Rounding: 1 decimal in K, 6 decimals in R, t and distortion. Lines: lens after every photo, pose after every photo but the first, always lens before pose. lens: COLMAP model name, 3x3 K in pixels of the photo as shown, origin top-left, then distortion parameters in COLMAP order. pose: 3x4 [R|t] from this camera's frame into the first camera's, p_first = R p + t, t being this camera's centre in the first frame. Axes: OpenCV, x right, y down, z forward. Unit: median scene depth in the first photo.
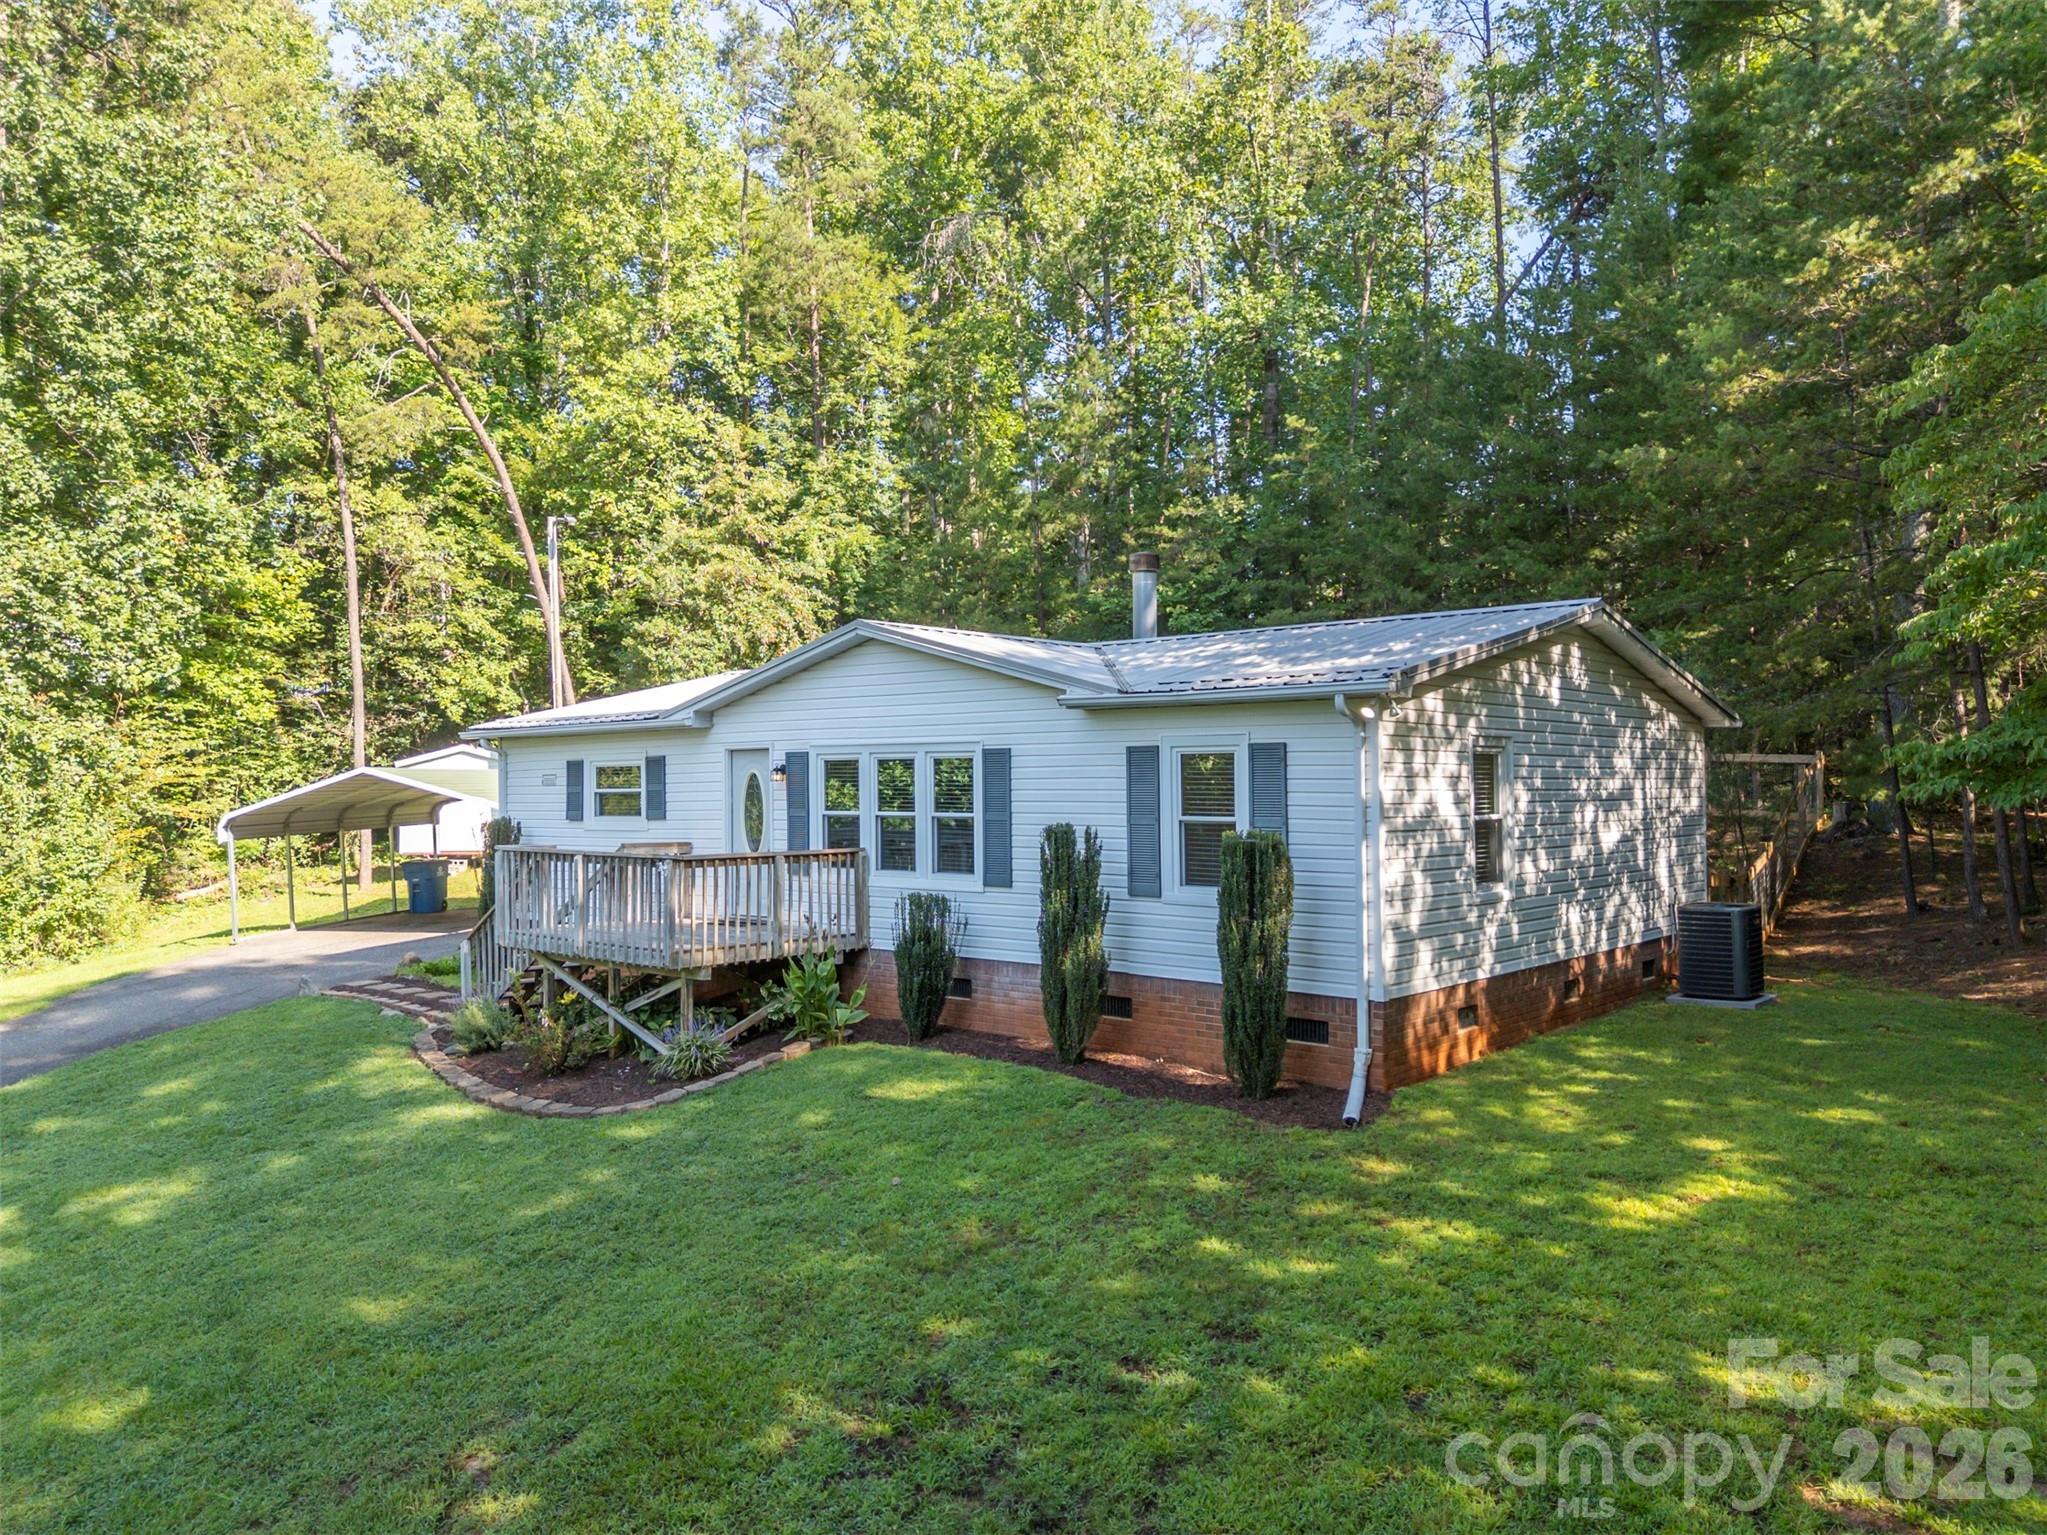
lens RADIAL K [[1499.9, 0, 1017.9], [0, 1499.9, 765.0], [0, 0, 1]] dist [0.079744, -0.071169]
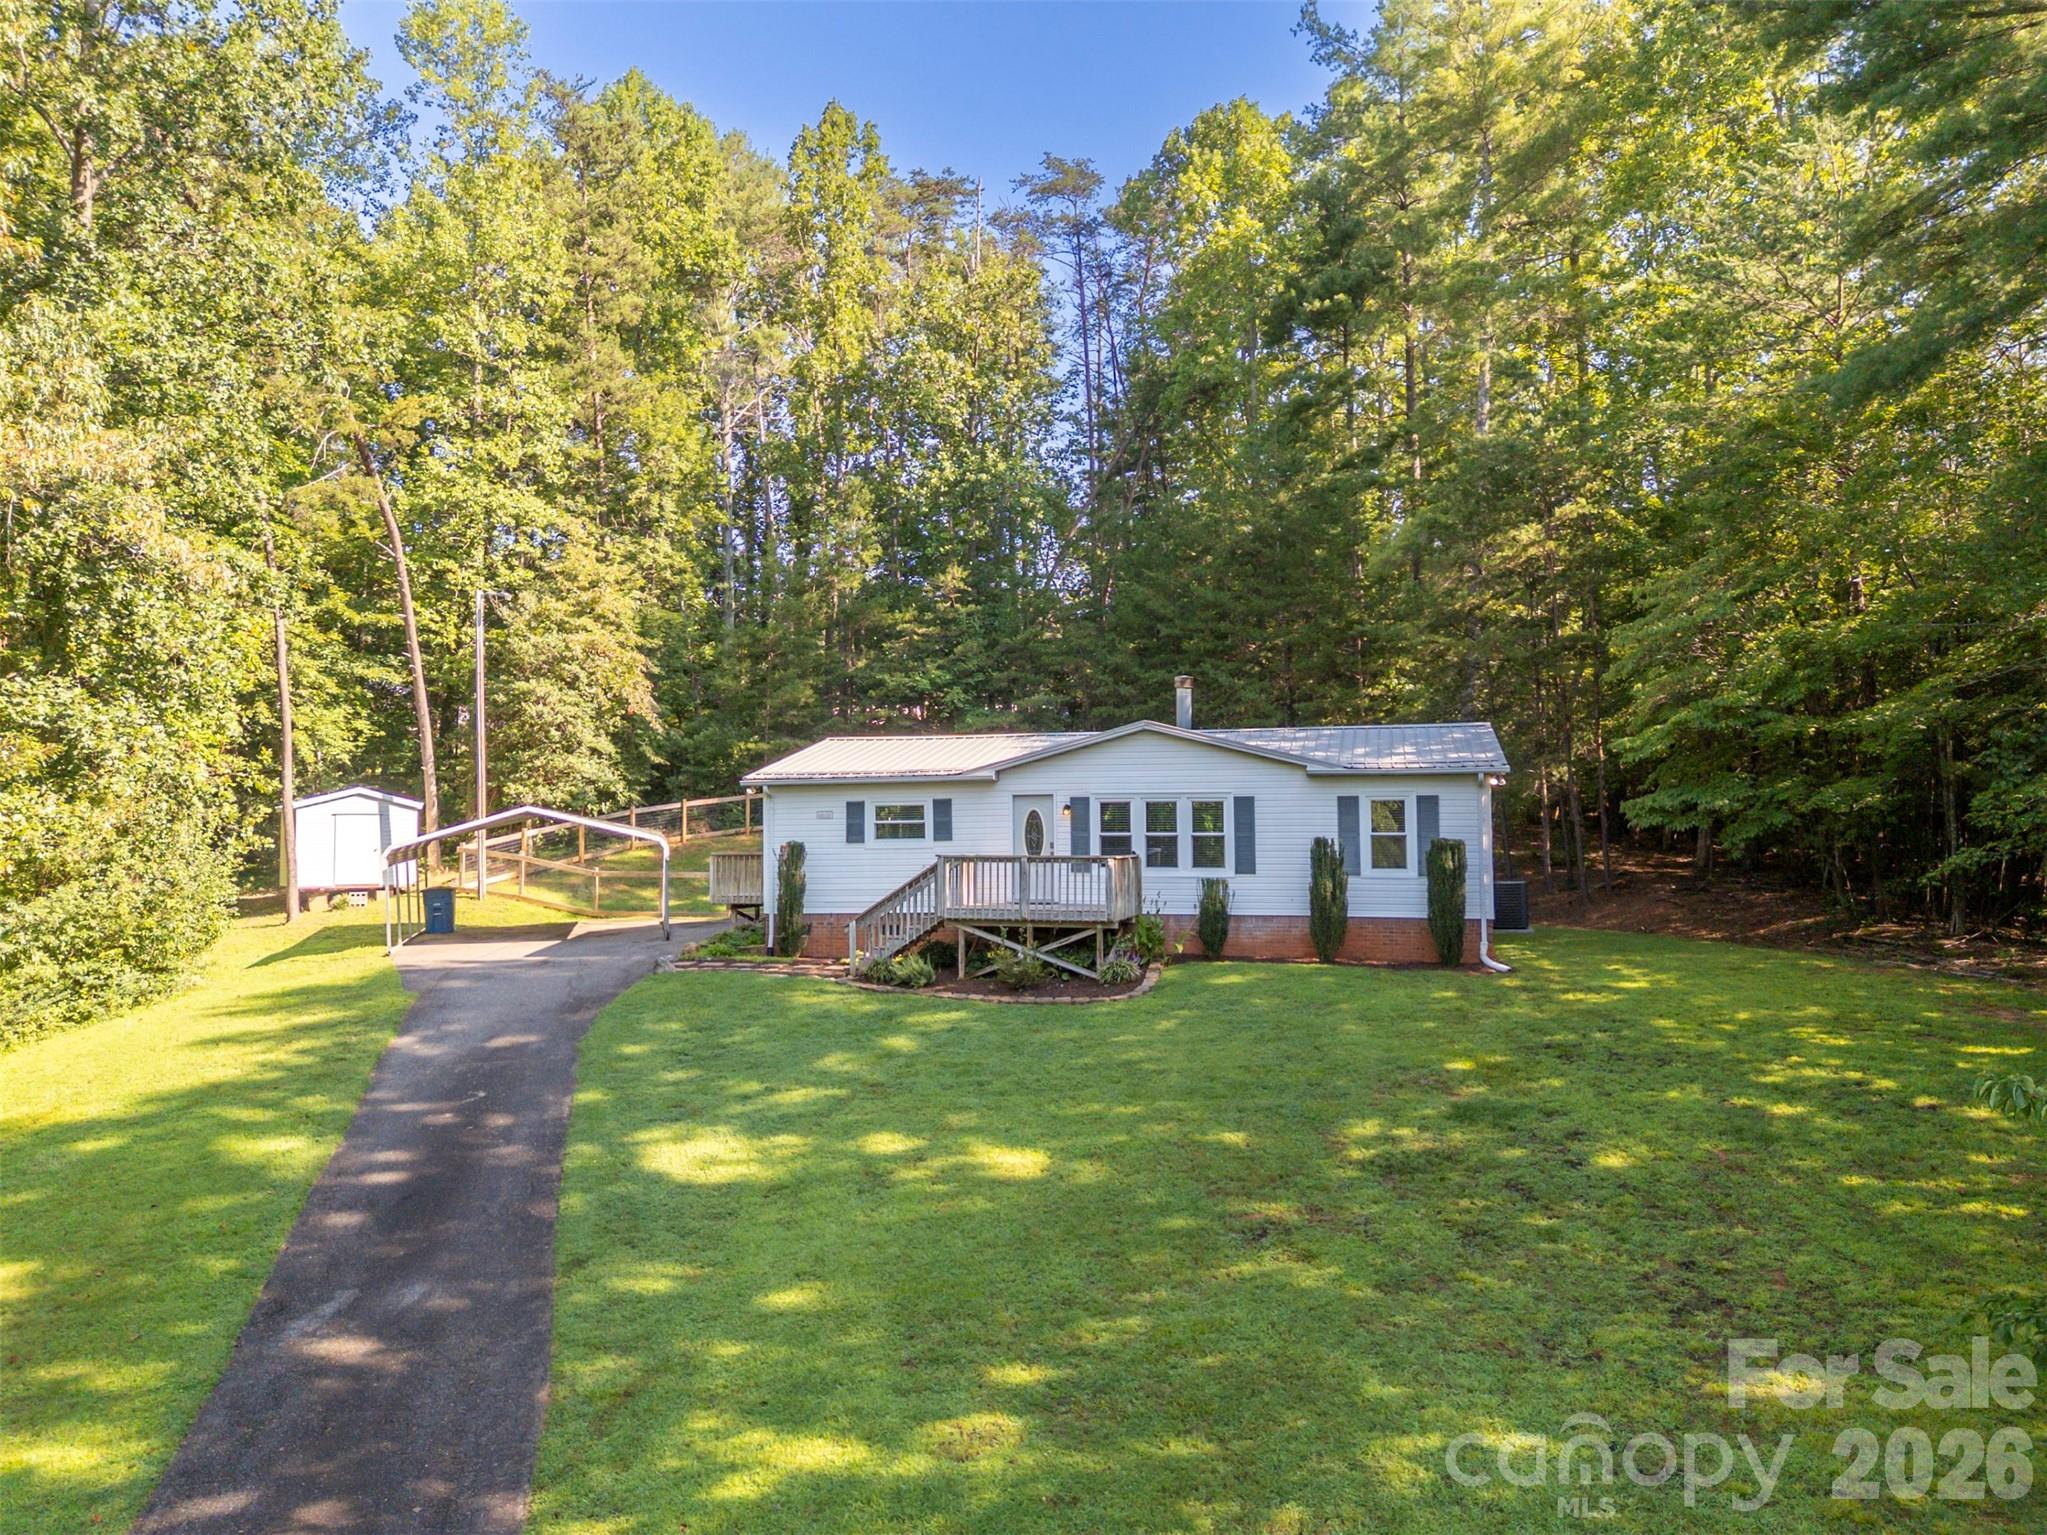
lens RADIAL K [[1497.3, 0, 1018.4], [0, 1497.3, 764.3], [0, 0, 1]] dist [0.086733, -0.084383]
pose [[0.889803, 0.015610, 0.456078, -0.964557], [-0.002092, 0.999544, -0.030130, 0.004856], [-0.456341, 0.025856, 0.889429, -0.430390]]
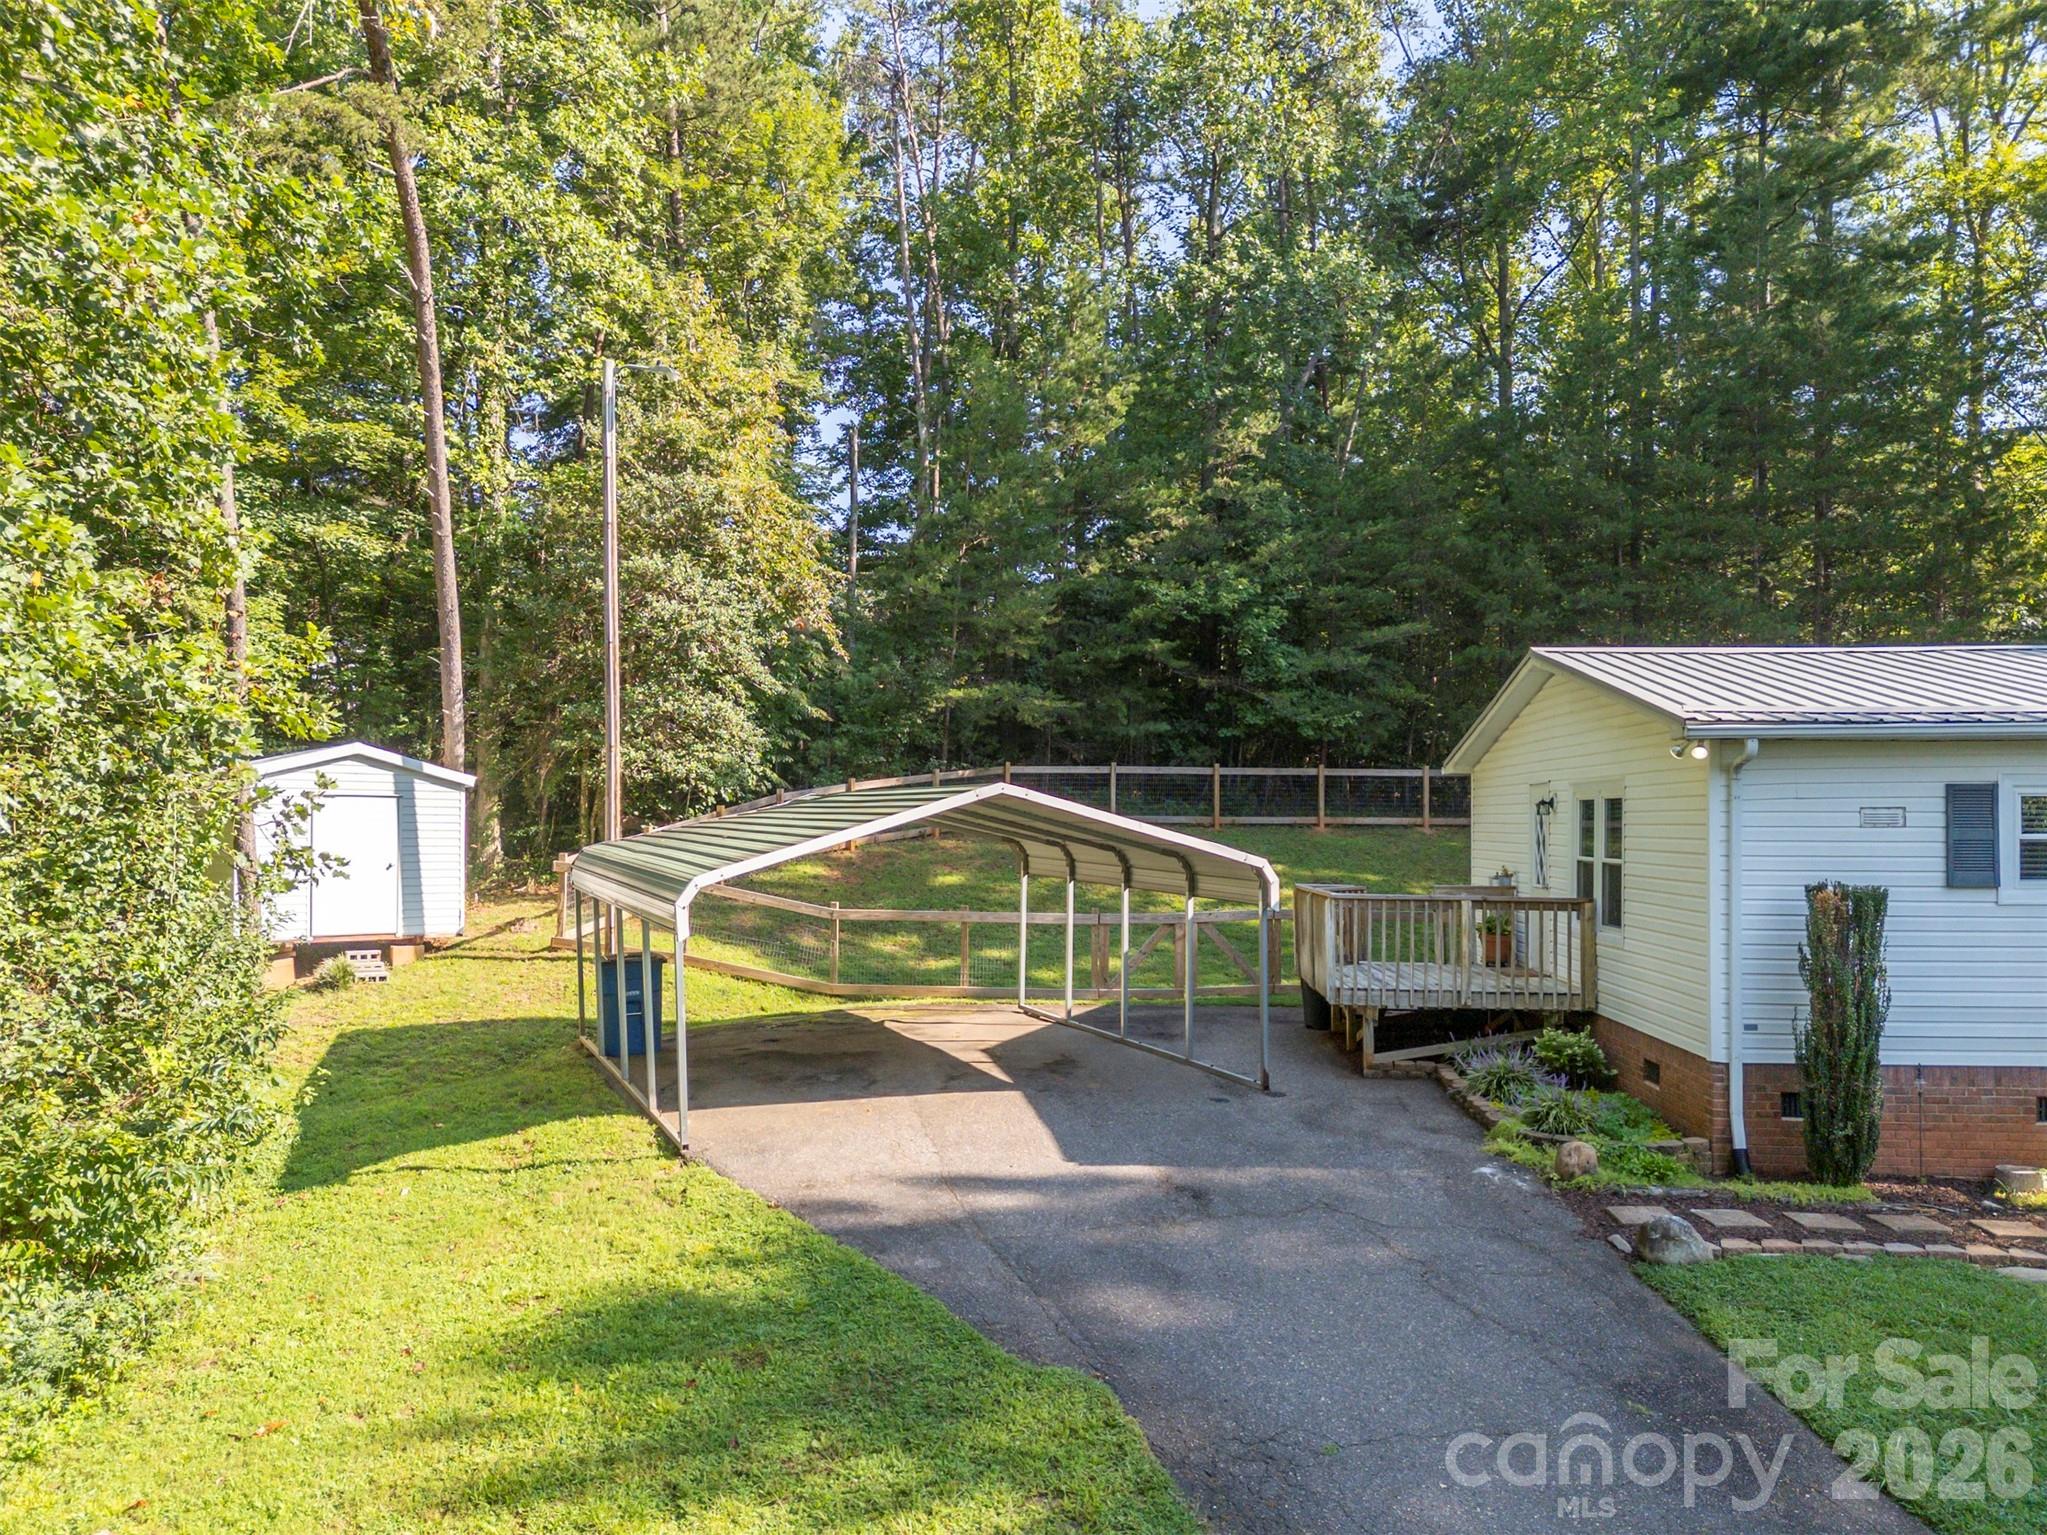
lens RADIAL K [[1538.1, 0, 1016.3], [0, 1538.1, 817.8], [0, 0, 1]] dist [0.070332, -0.059906]
pose [[0.801561, 0.007877, 0.597861, -1.117537], [-0.016012, 0.999837, 0.008295, 0.012576], [-0.597698, -0.016222, 0.801557, 0.874072]]
